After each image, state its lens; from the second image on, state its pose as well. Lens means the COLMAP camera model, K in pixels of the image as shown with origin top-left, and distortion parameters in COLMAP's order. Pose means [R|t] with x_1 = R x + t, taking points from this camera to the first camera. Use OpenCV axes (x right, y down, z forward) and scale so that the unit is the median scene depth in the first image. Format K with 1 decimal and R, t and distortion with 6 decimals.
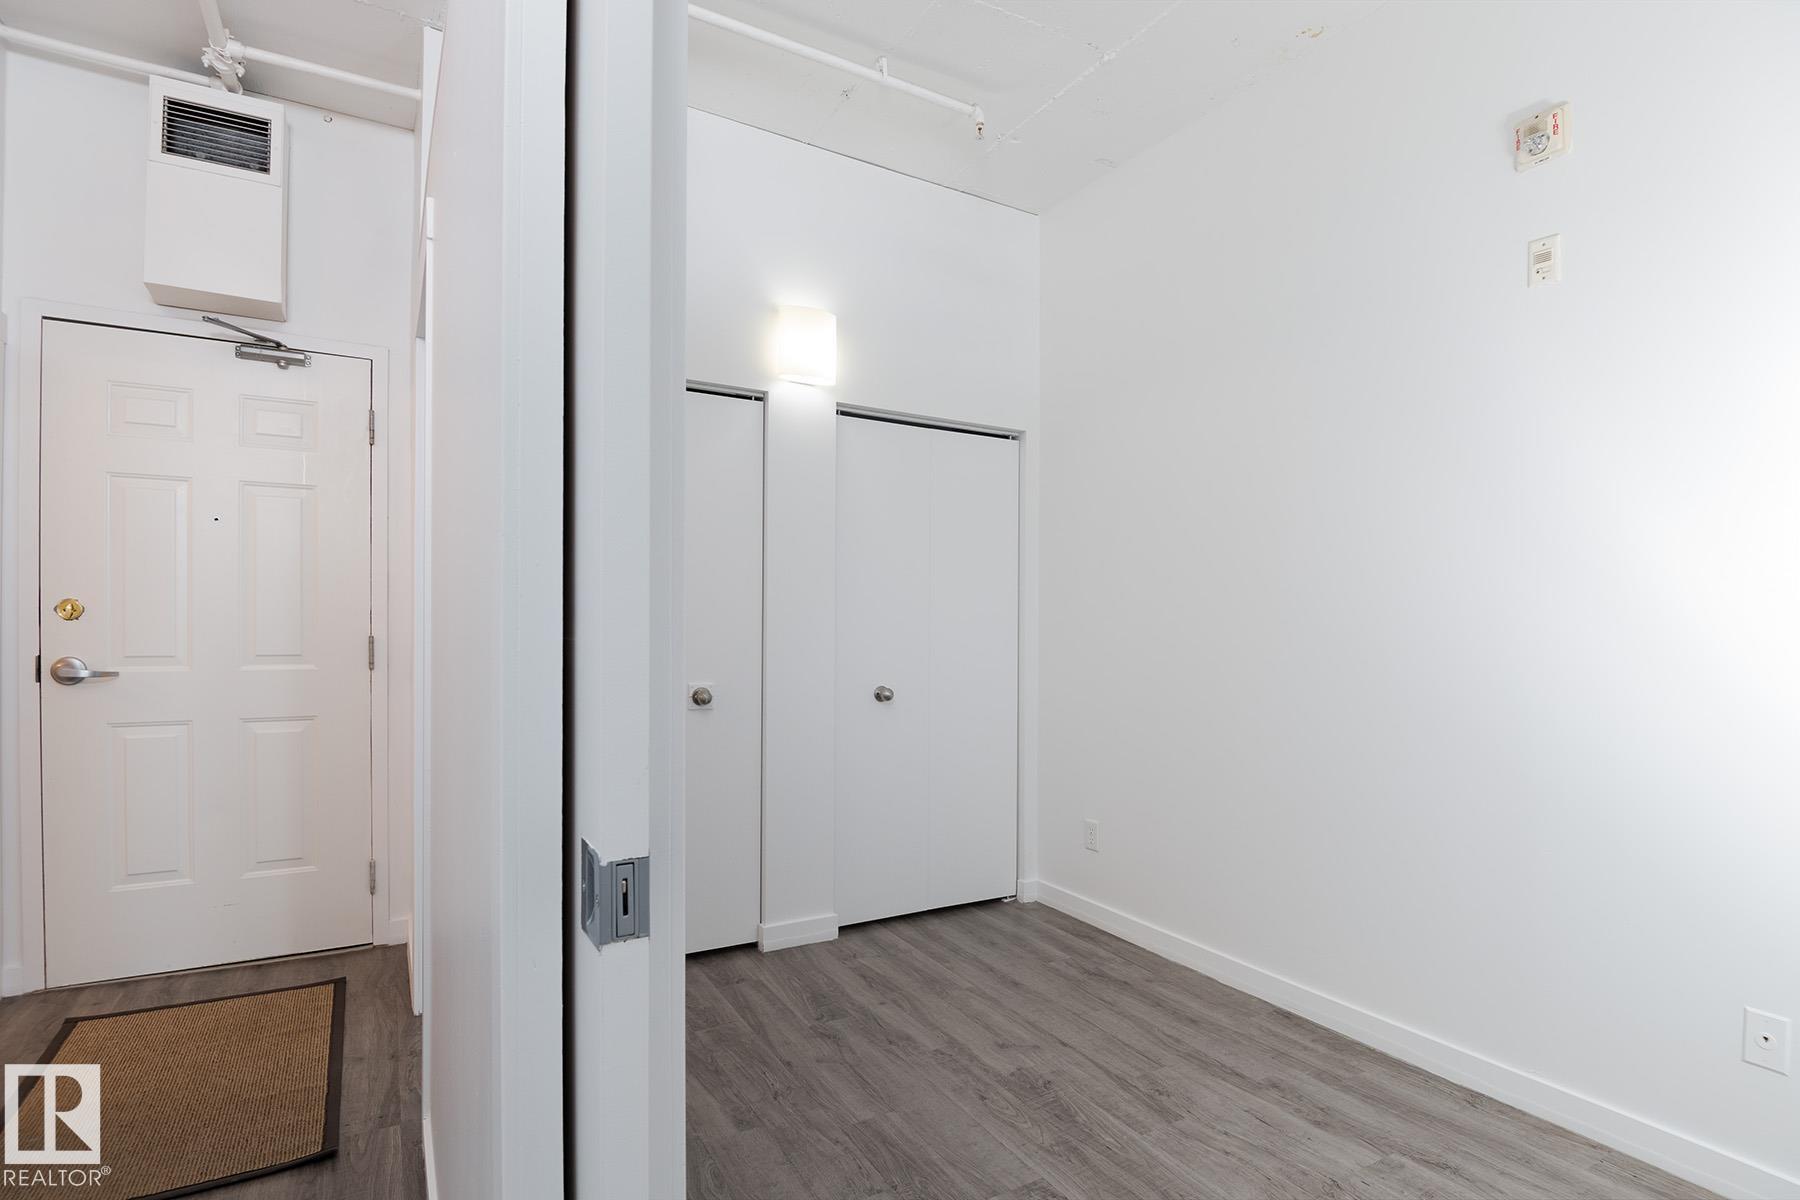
lens RADIAL K [[902.8, 0, 902.3], [0, 902.8, 606.0], [0, 0, 1]] dist [-0.003163, -0.013444]
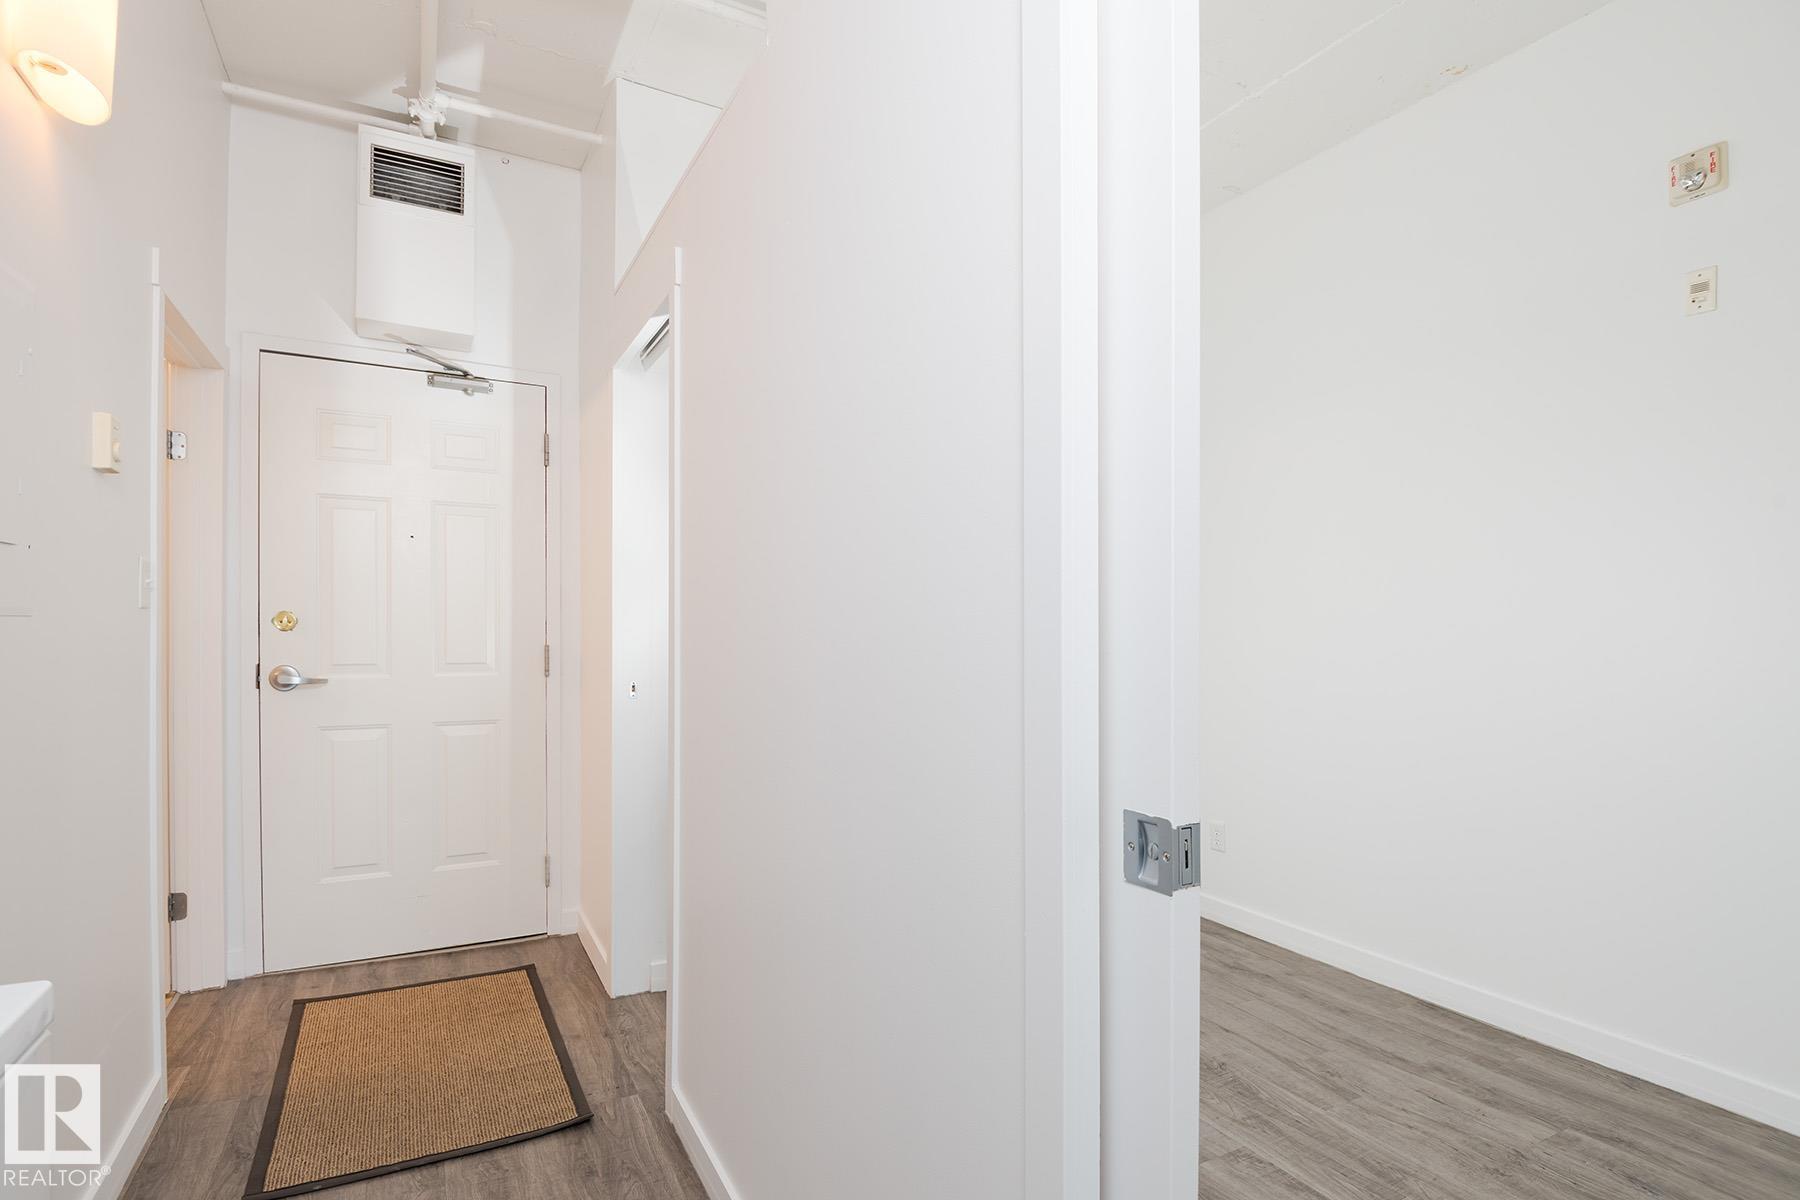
lens RADIAL K [[904.1, 0, 911.5], [0, 904.1, 609.9], [0, 0, 1]] dist [-0.004655, -0.011758]
pose [[0.999543, -0.001926, -0.030182, -0.151317], [0.001836, 0.999994, -0.003005, -0.005028], [0.030187, 0.002948, 0.999540, -0.068560]]
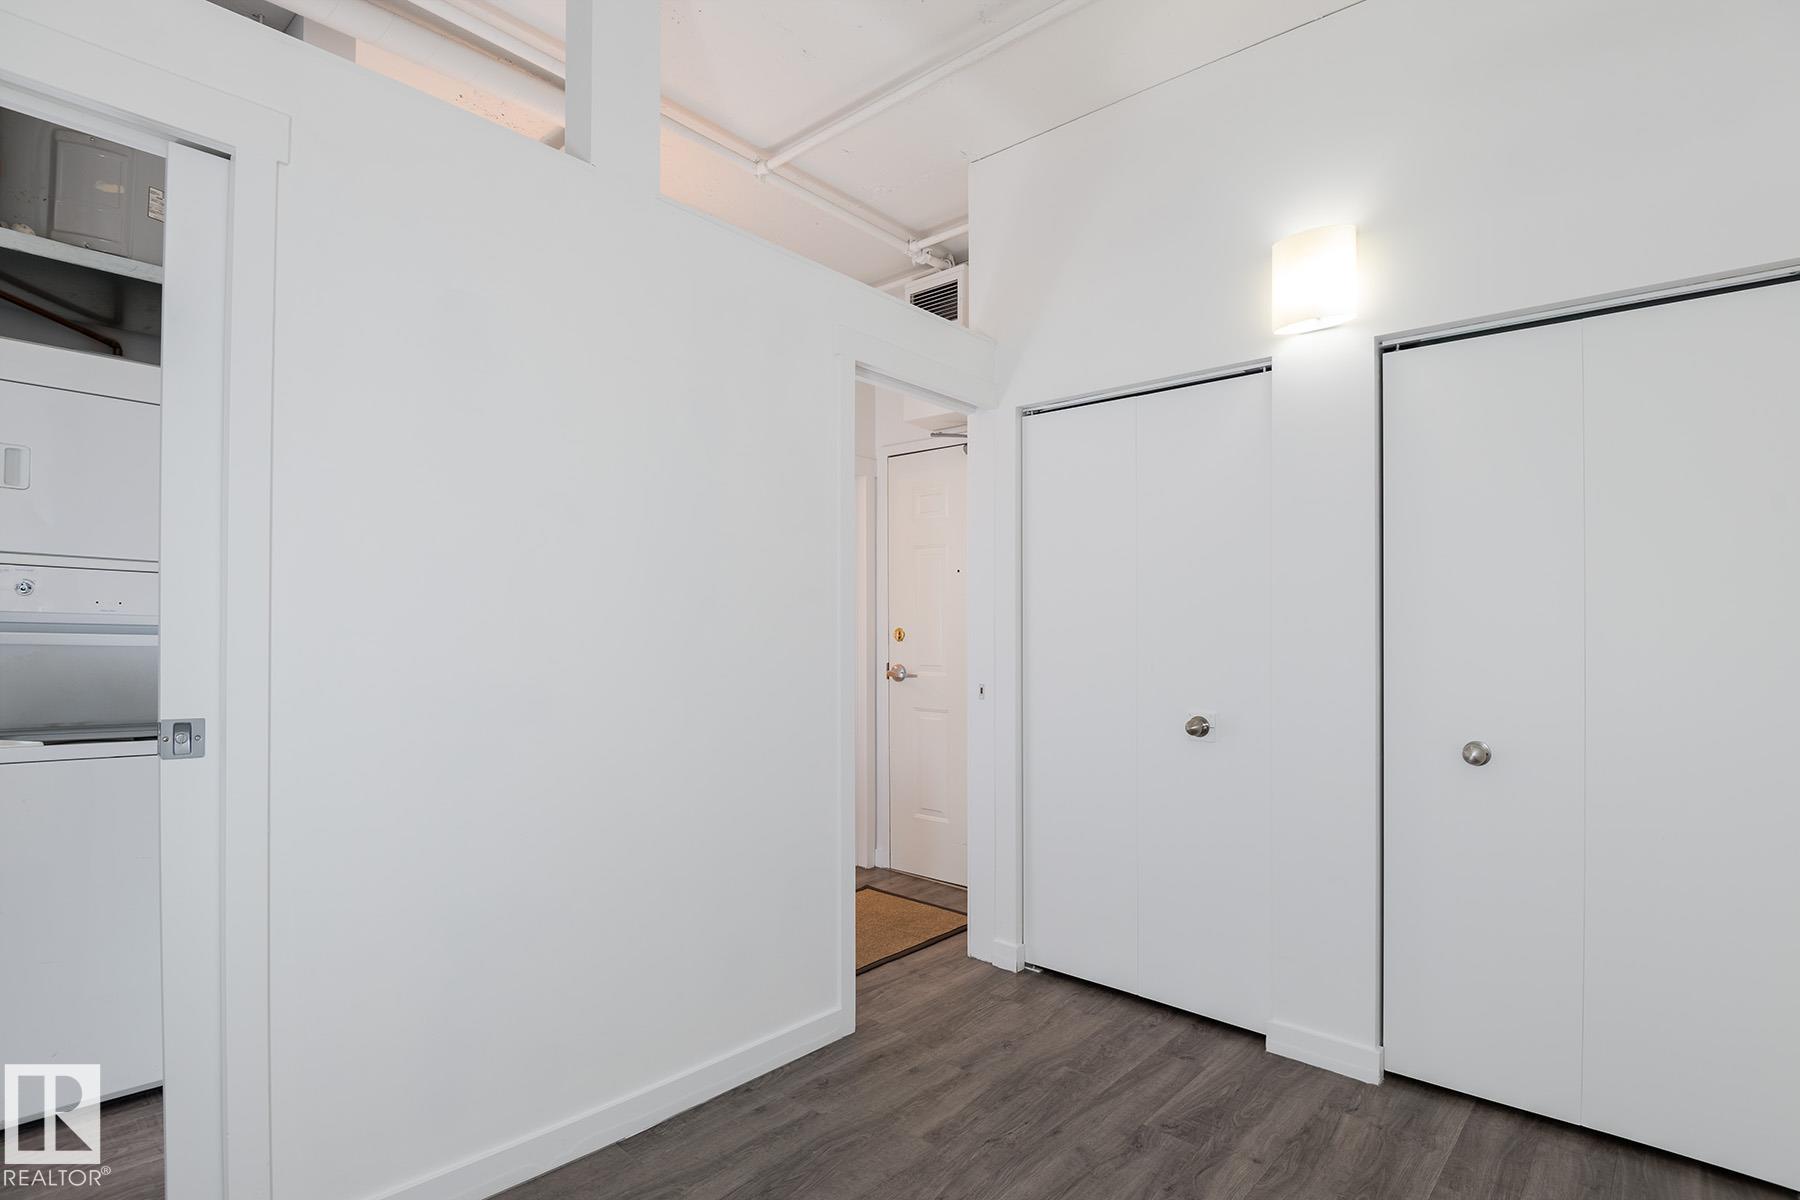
lens RADIAL K [[892.1, 0, 894.5], [0, 892.1, 635.0], [0, 0, 1]] dist [-0.000403, -0.011362]
pose [[0.303569, -0.010420, -0.952752, 0.613585], [-0.000691, 0.999938, -0.011157, 0.025037], [0.952809, 0.004045, 0.303543, 0.530731]]
